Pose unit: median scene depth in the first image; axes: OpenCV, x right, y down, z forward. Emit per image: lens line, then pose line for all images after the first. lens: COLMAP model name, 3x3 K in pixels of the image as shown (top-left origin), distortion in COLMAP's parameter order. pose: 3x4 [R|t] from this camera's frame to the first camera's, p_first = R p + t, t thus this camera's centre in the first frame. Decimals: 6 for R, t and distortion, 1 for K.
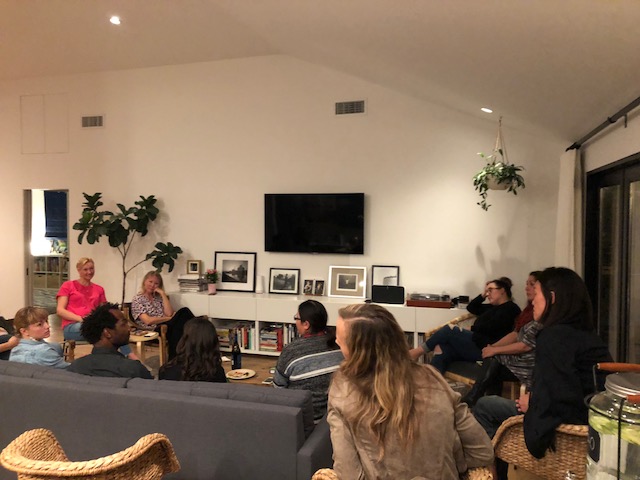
lens RADIAL K [[523.7, 0, 317.5], [0, 523.7, 231.0], [0, 0, 1]] dist [0.106681, -0.158145]
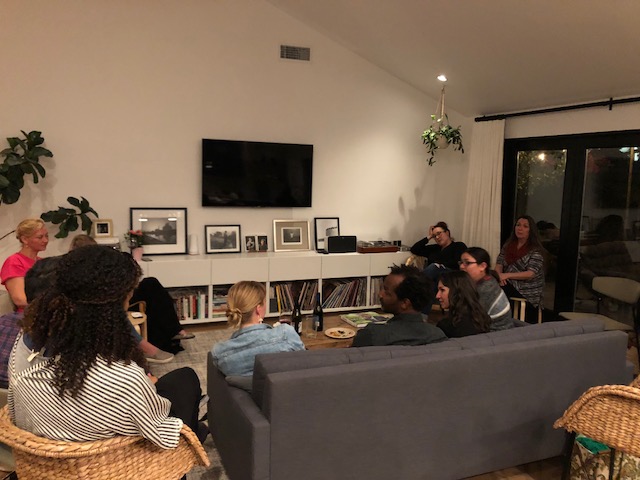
lens RADIAL K [[523.7, 0, 317.5], [0, 523.7, 231.0], [0, 0, 1]] dist [0.106681, -0.158145]
pose [[0.771464, -0.050646, 0.634254, -0.529910], [-0.001963, 0.996633, 0.081971, 0.008294], [-0.636270, -0.064483, 0.768767, 0.216309]]
